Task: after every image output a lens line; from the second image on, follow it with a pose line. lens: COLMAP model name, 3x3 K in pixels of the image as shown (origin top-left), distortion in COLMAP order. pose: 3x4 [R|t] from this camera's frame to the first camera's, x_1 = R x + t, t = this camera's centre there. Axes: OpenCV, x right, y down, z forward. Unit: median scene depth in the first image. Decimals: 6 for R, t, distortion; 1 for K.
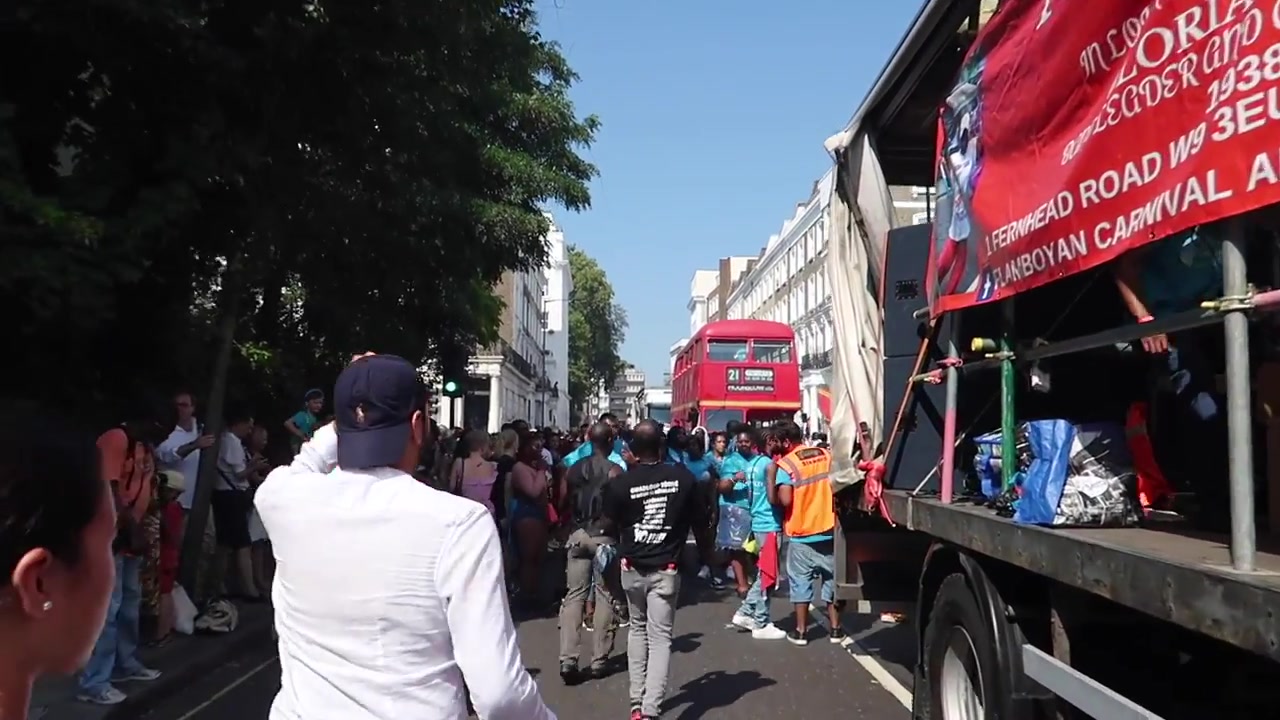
lens RADIAL K [[980.4, 0, 640.0], [0, 980.4, 360.0], [0, 0, 1]] dist [-0.004540, 0.002454]
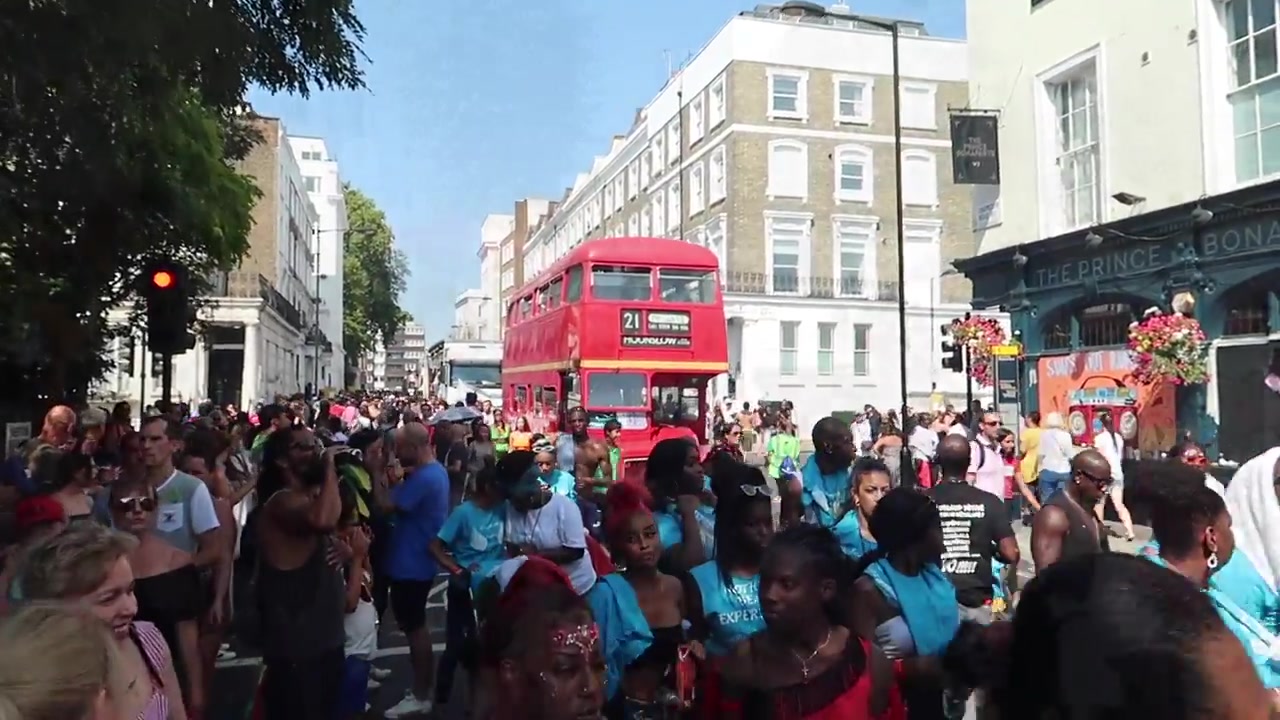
lens RADIAL K [[980.4, 0, 640.0], [0, 980.4, 360.0], [0, 0, 1]] dist [-0.004540, 0.002454]
pose [[0.974640, 0.002534, 0.223763, -0.013797], [-0.012804, 0.998929, 0.044456, 0.003719], [-0.223411, -0.046194, 0.973629, 0.109701]]
